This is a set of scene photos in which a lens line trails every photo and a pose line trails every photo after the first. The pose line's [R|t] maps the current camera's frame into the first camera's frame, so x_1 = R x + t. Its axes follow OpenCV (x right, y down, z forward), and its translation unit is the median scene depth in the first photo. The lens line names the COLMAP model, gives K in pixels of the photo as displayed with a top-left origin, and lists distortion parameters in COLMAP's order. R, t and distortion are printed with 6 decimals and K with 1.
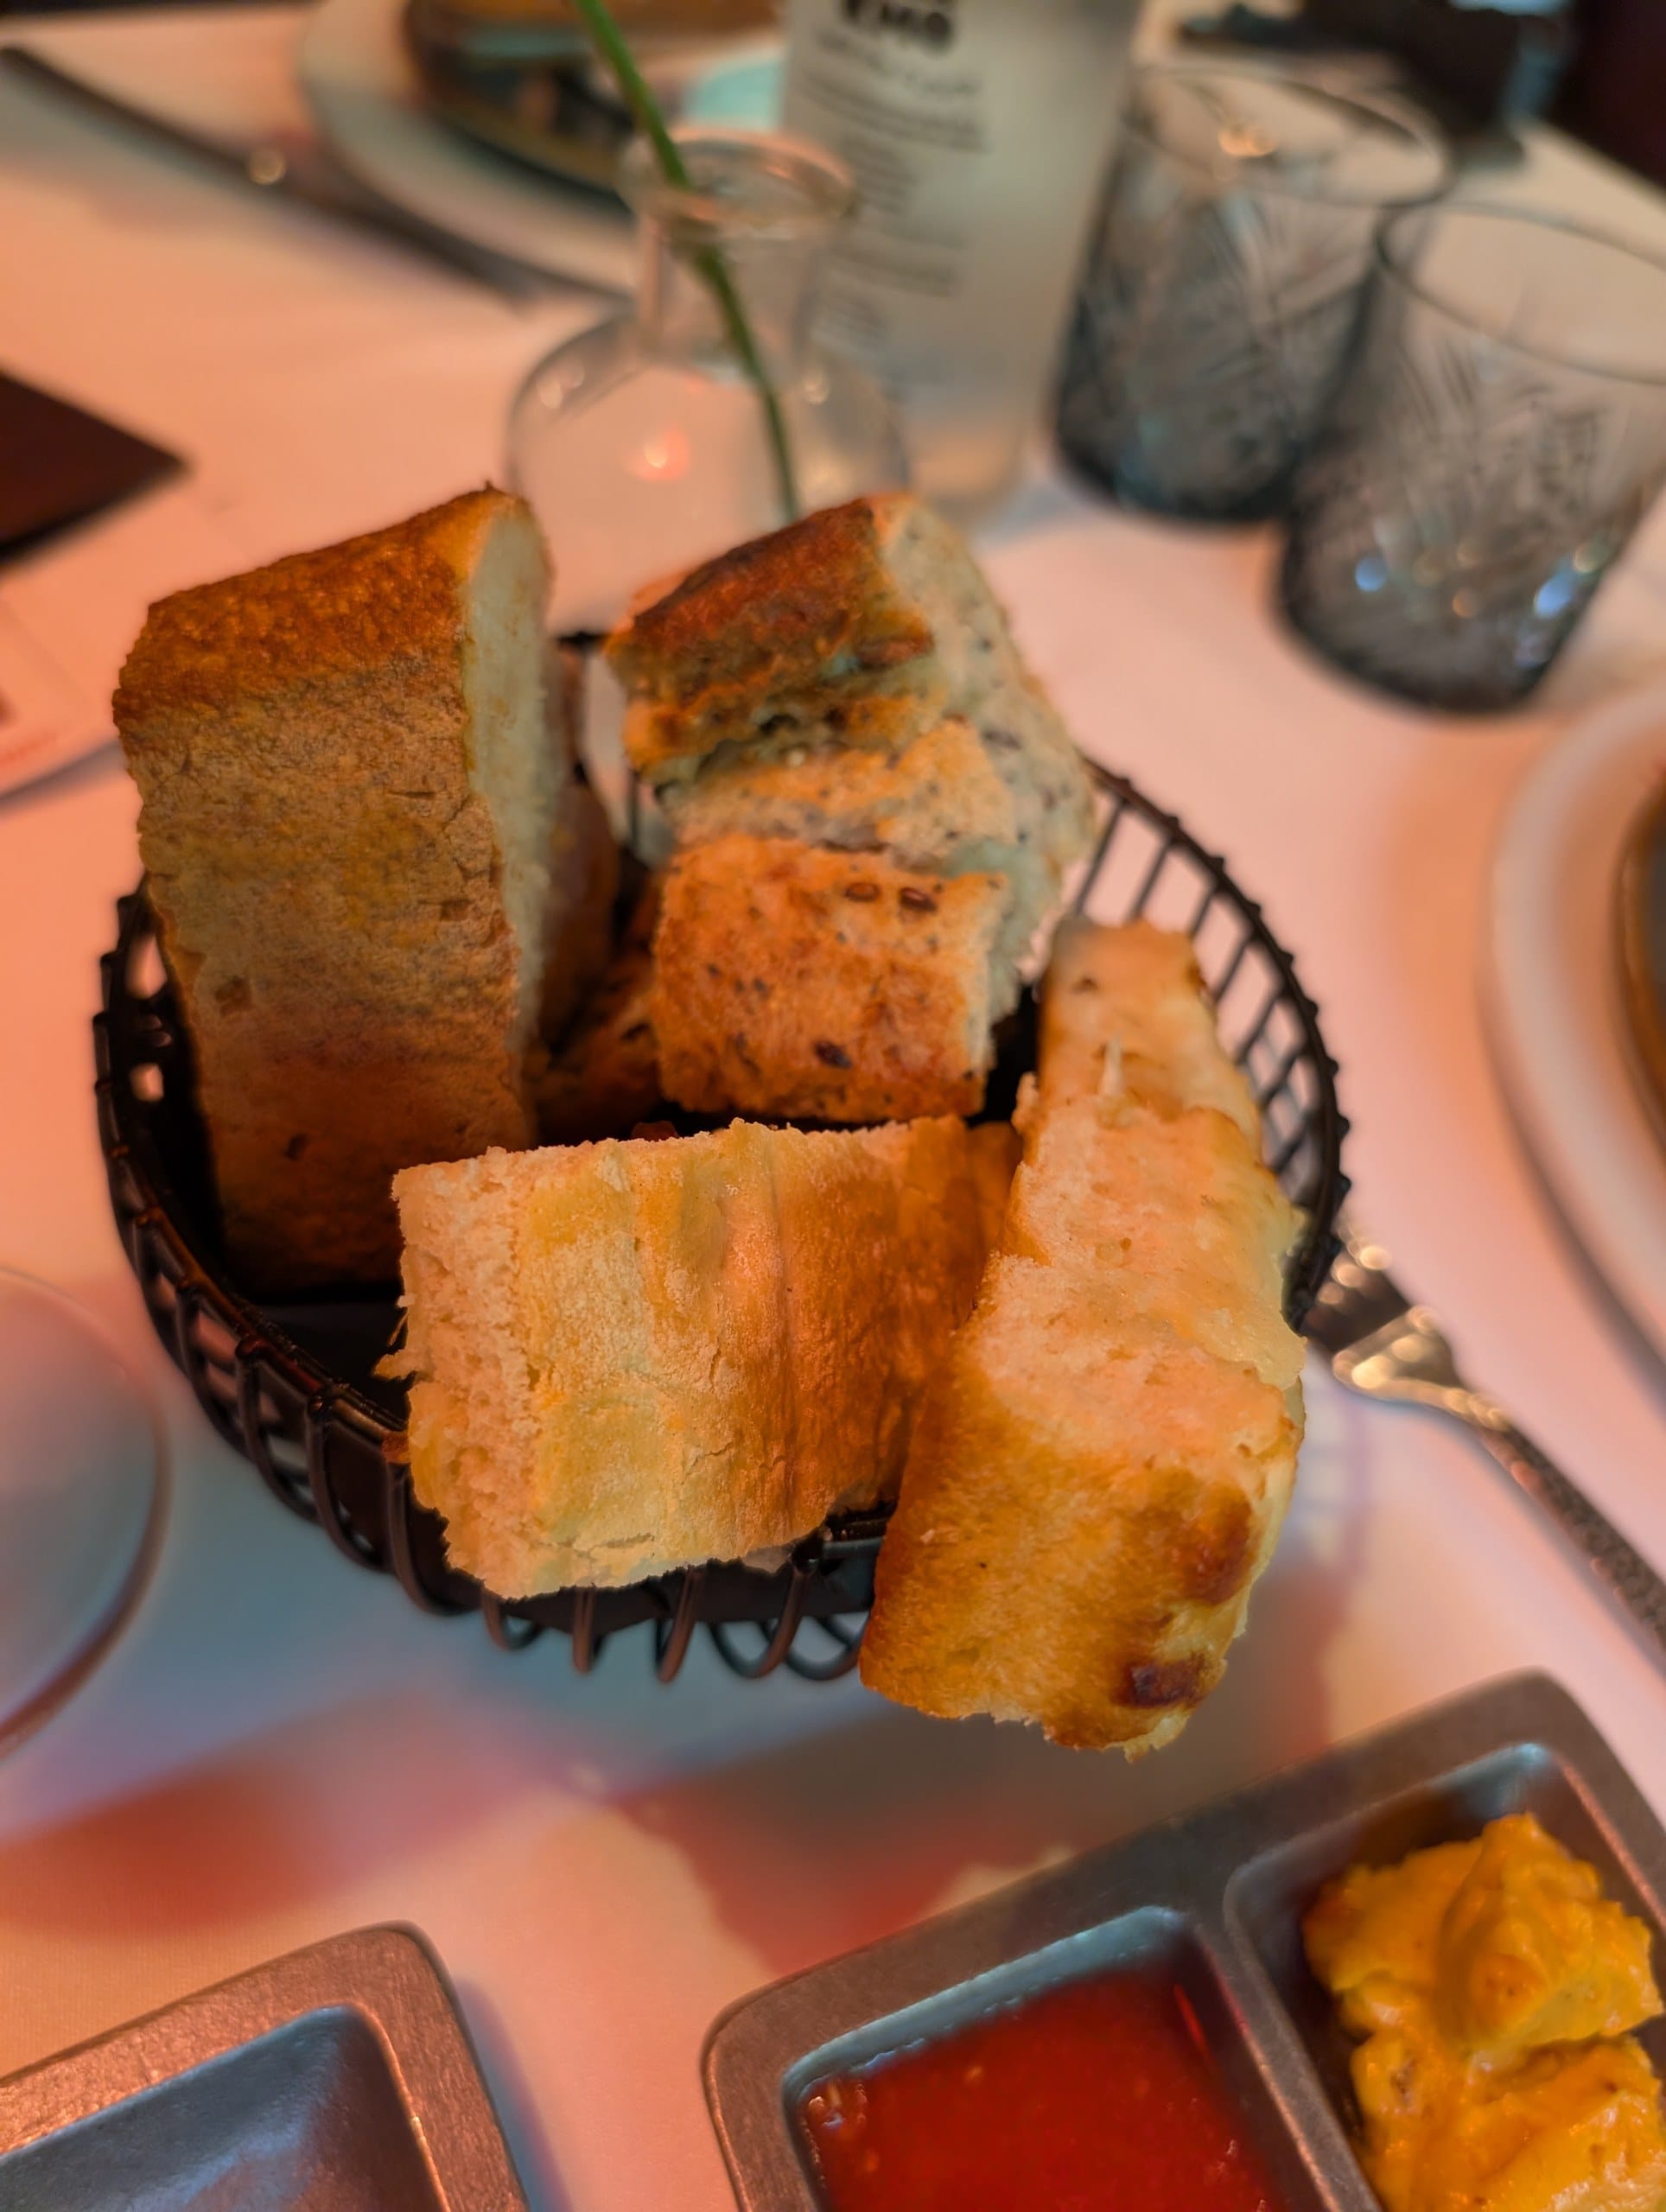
lens RADIAL K [[1705.5, 0, 814.2], [0, 1705.5, 1106.6], [0, 0, 1]] dist [-0.023938, -0.007387]
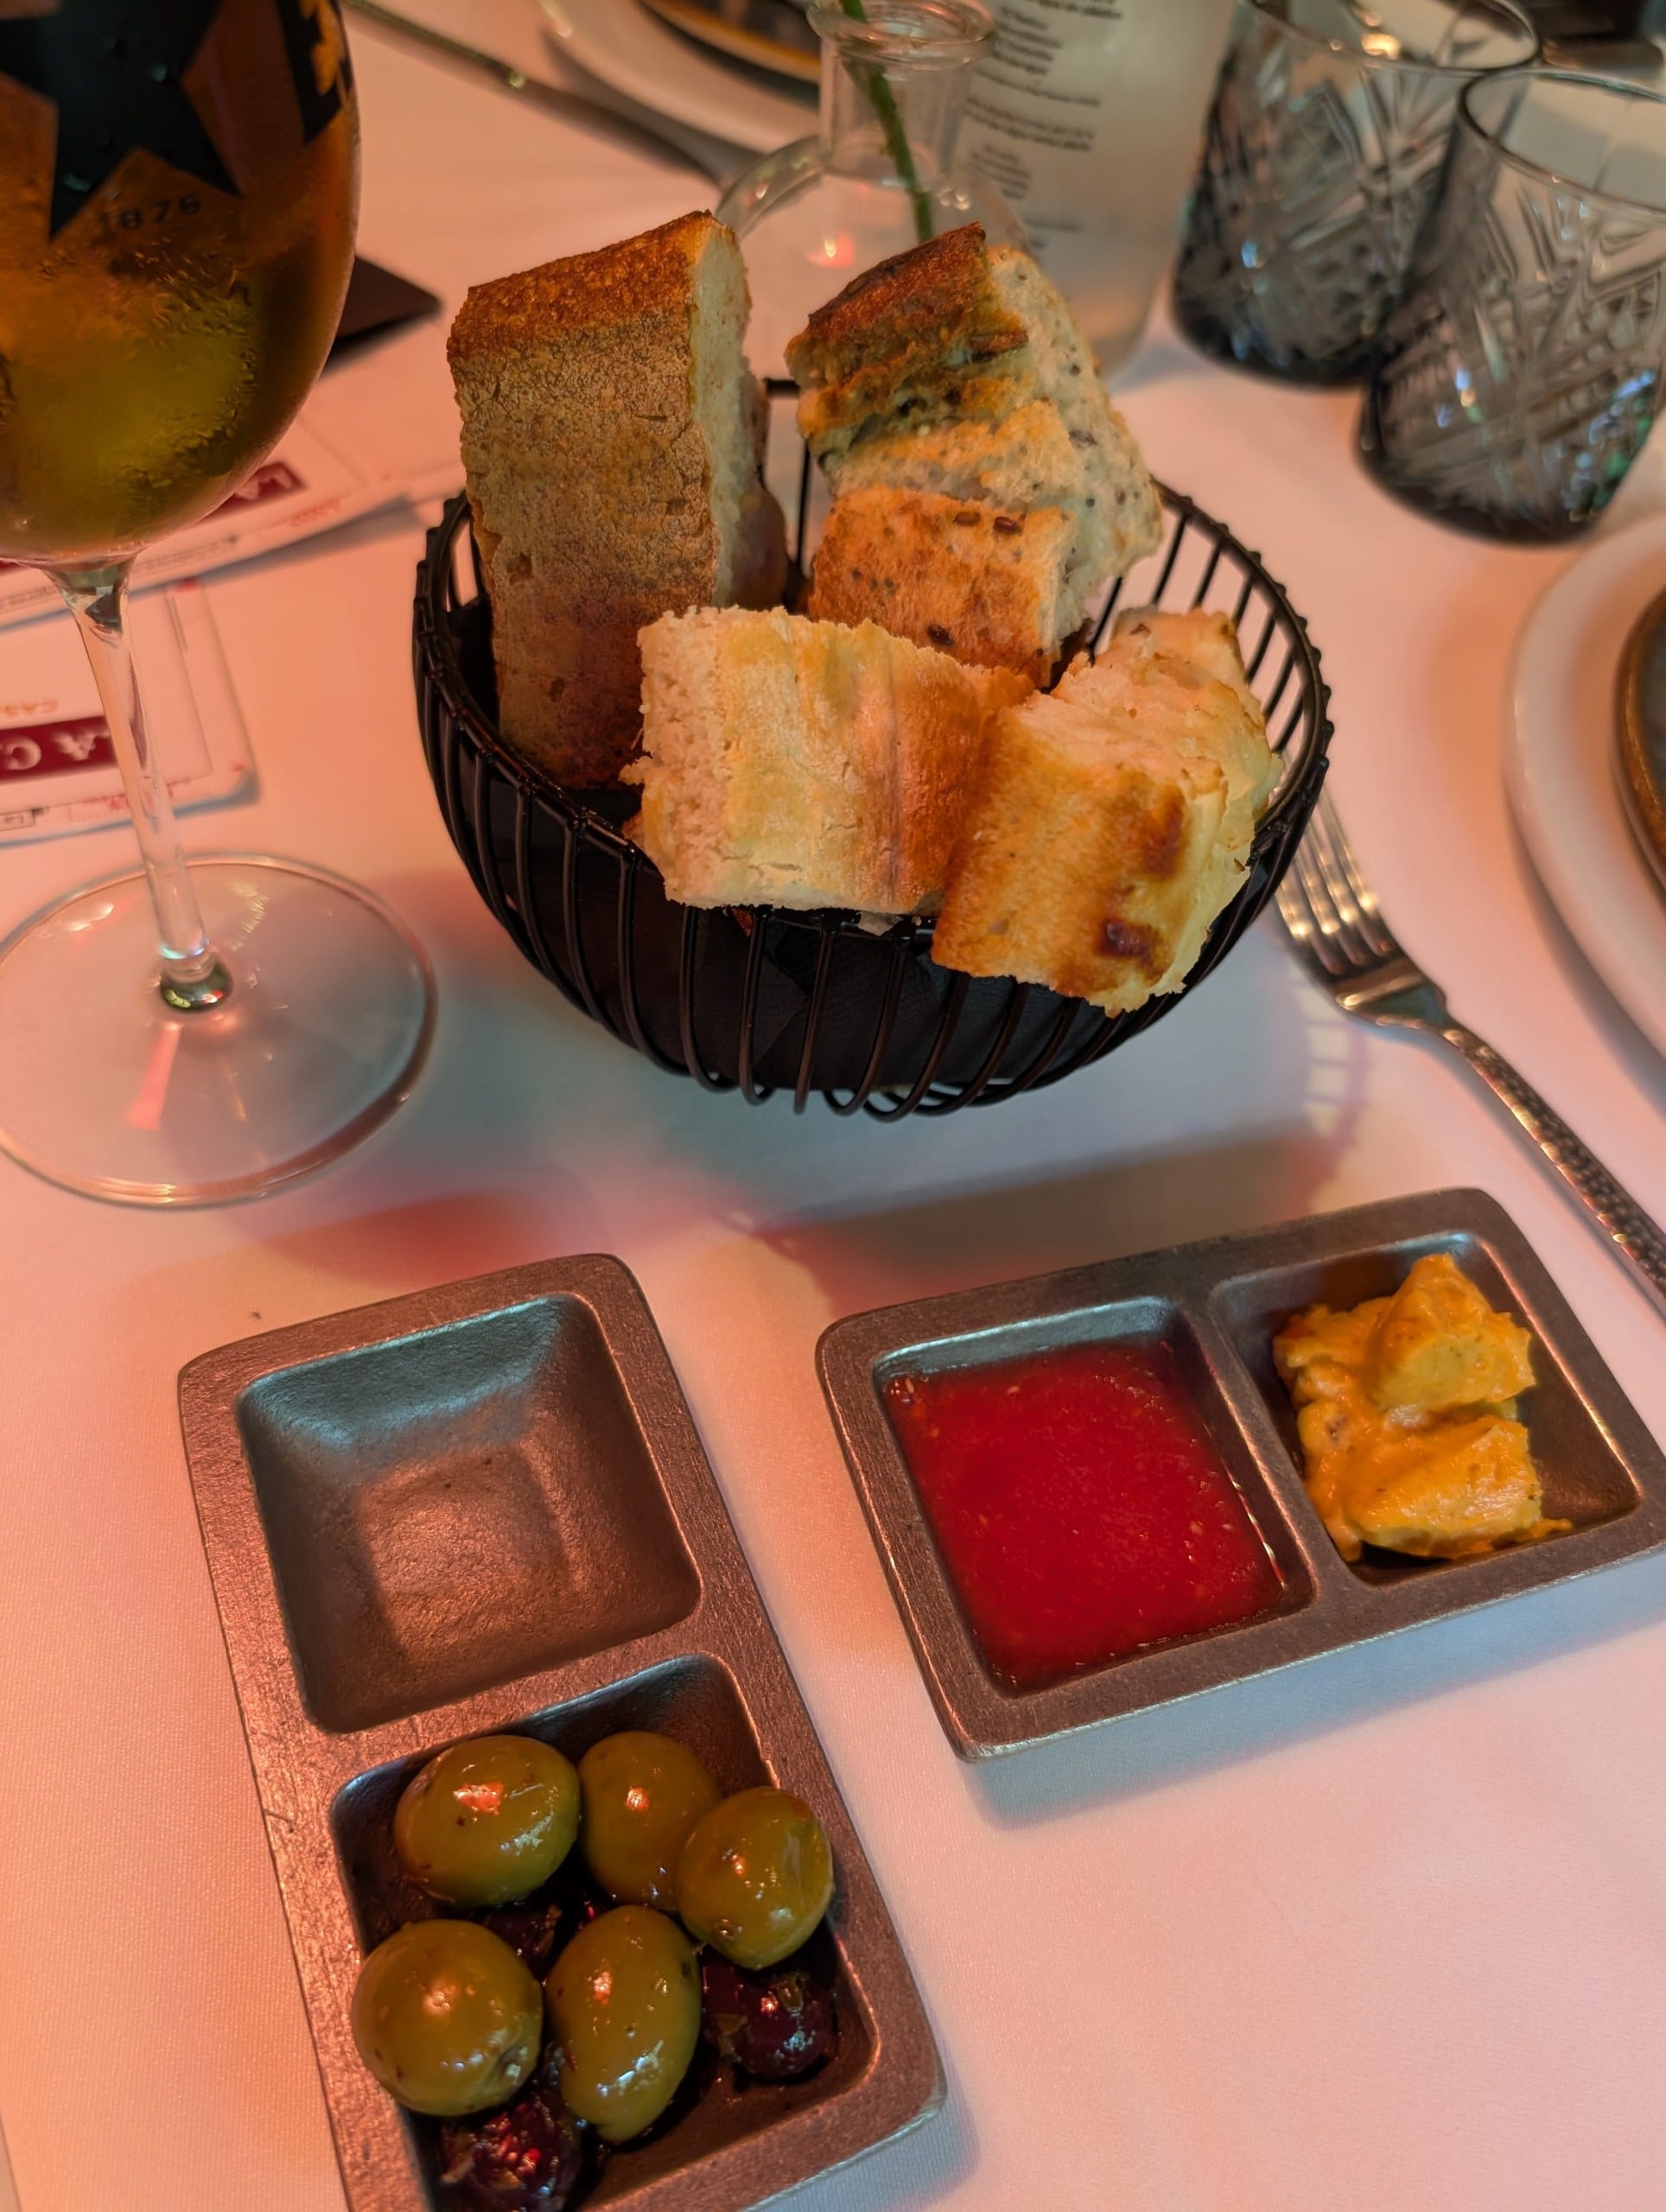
lens RADIAL K [[1641.8, 0, 833.0], [0, 1641.8, 1106.0], [0, 0, 1]] dist [-0.000344, -0.003155]
pose [[0.996402, 0.041954, -0.073637, 0.041178], [-0.039713, 0.998710, 0.031640, 0.336860], [0.074869, -0.028601, 0.996783, -0.372406]]
